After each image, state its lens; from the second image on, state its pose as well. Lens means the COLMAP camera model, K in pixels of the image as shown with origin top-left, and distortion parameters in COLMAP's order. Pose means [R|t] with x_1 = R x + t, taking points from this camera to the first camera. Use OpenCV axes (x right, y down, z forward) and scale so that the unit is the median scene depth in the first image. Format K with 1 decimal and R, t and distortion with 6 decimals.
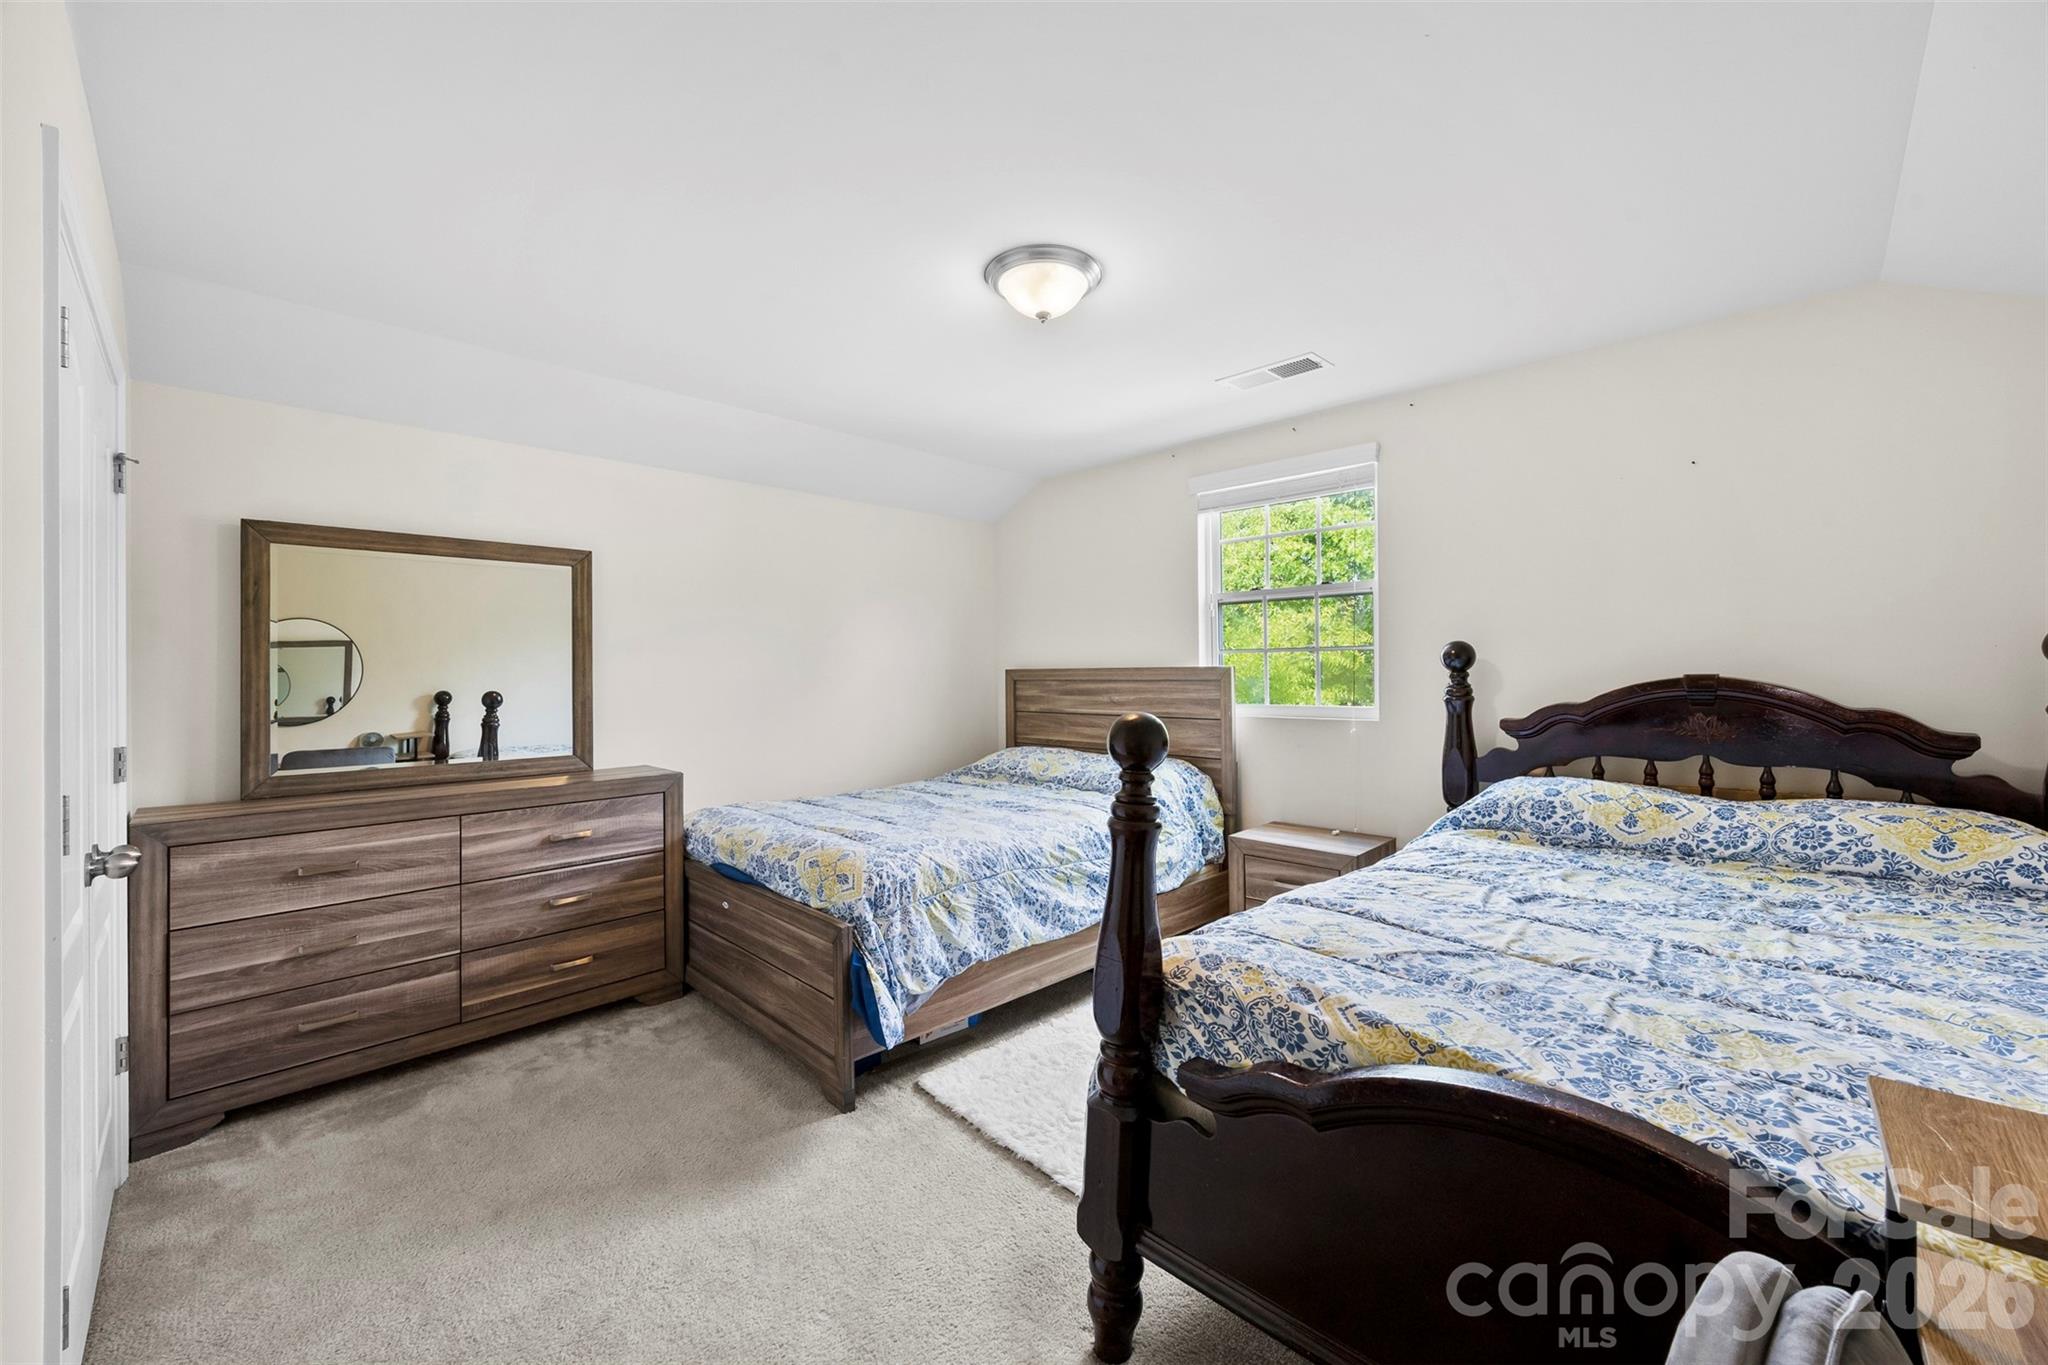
lens RADIAL K [[788.9, 0, 1031.2], [0, 788.9, 670.8], [0, 0, 1]] dist [-0.004565, 0.000551]
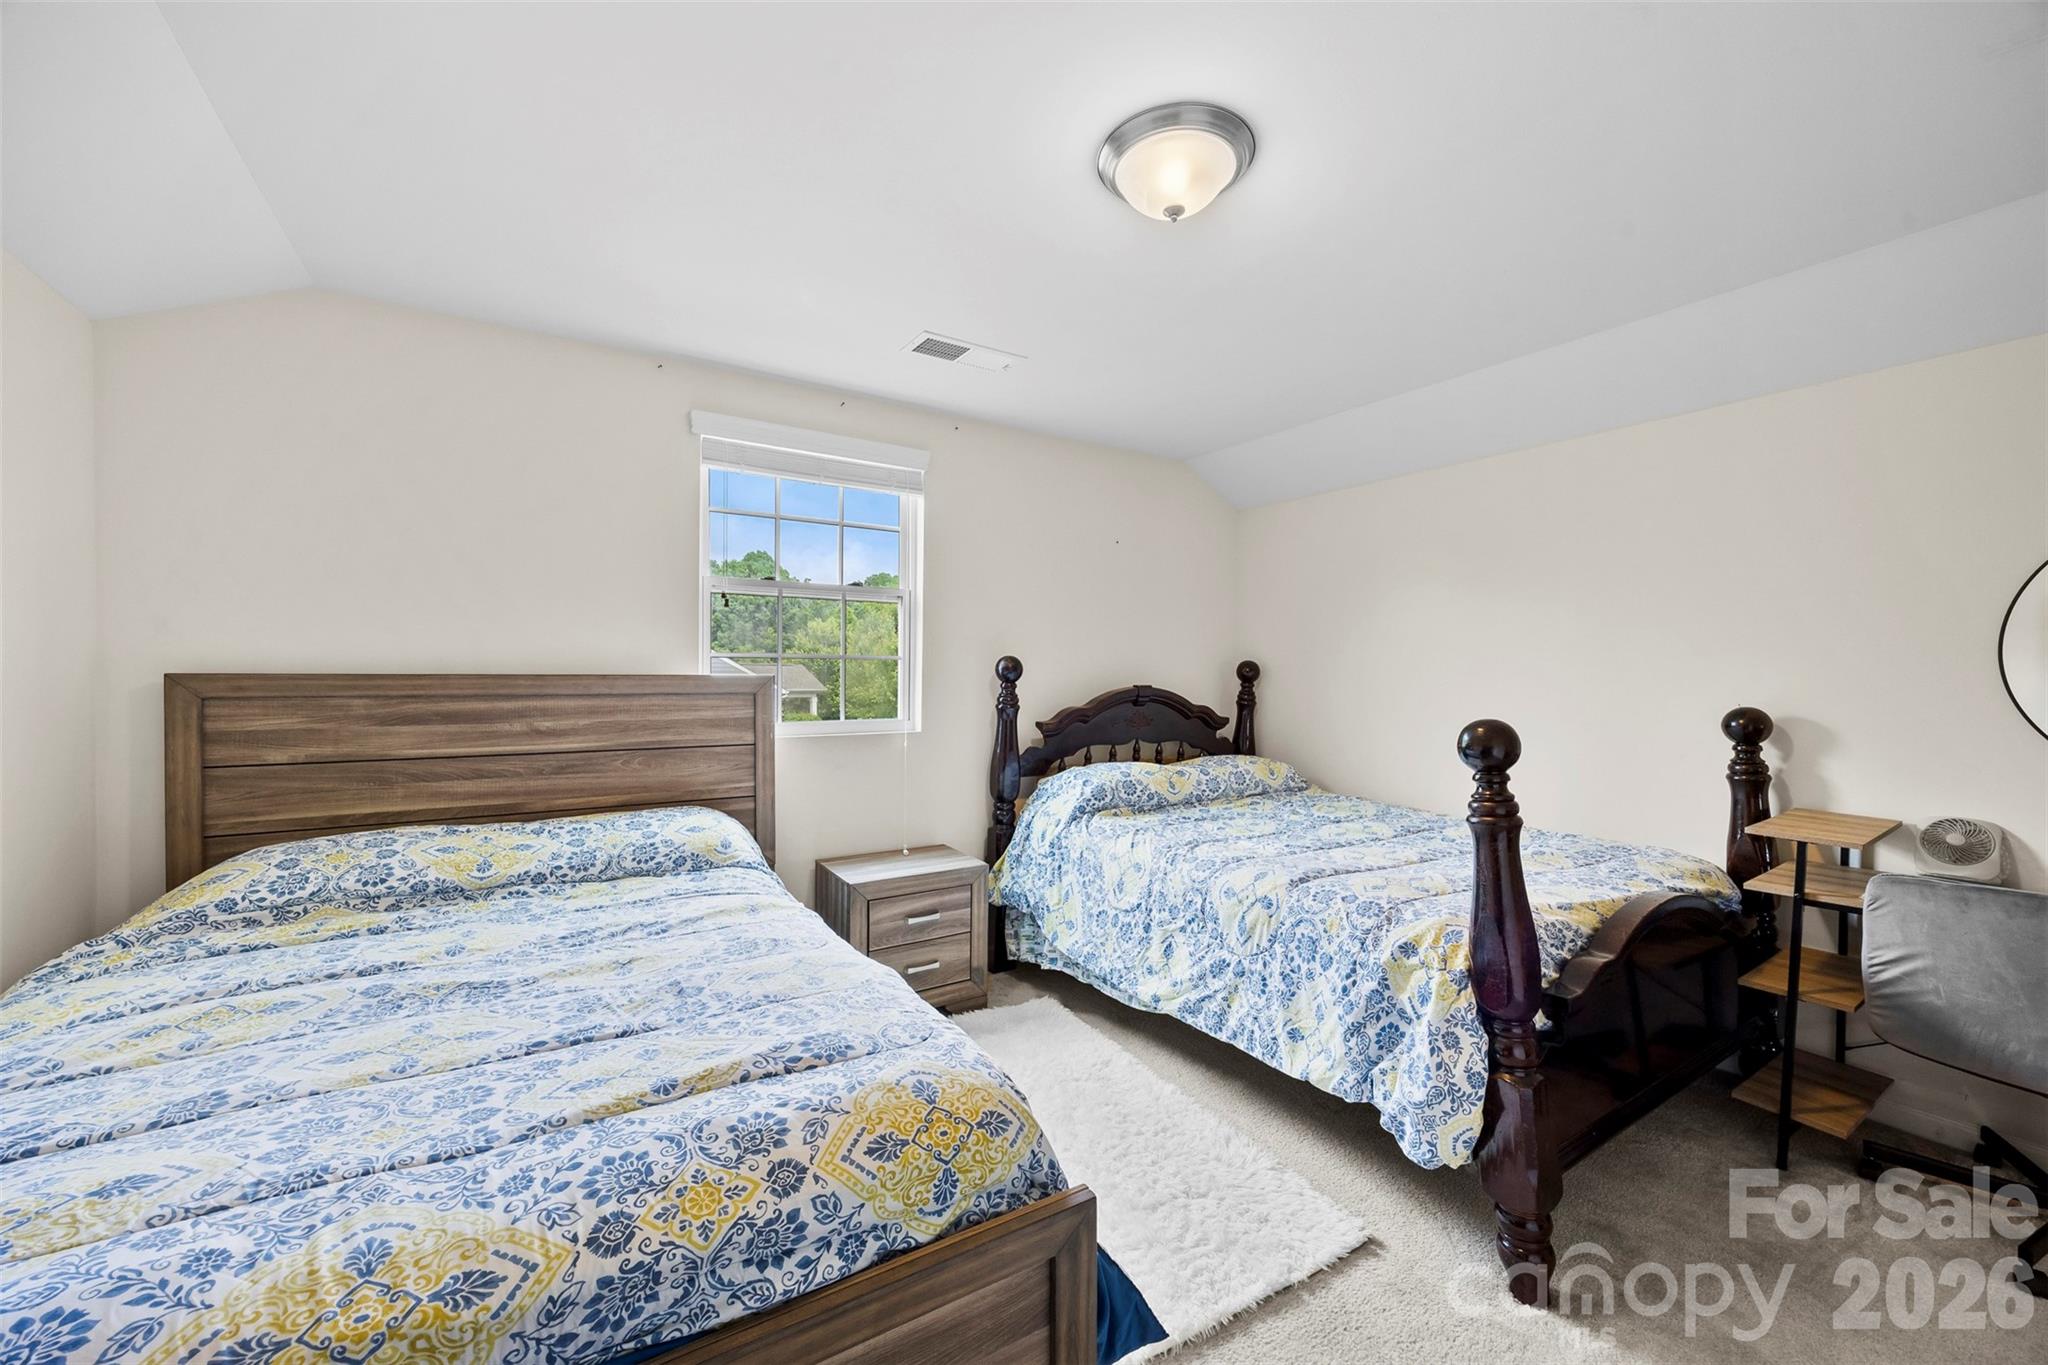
lens RADIAL K [[788.9, 0, 1028.1], [0, 788.9, 697.6], [0, 0, 1]] dist [-0.004565, 0.000551]
pose [[0.235274, -0.015074, 0.971812, -0.551511], [-0.003530, 0.999860, 0.016364, 0.004037], [-0.971923, -0.007280, 0.235187, 0.706412]]
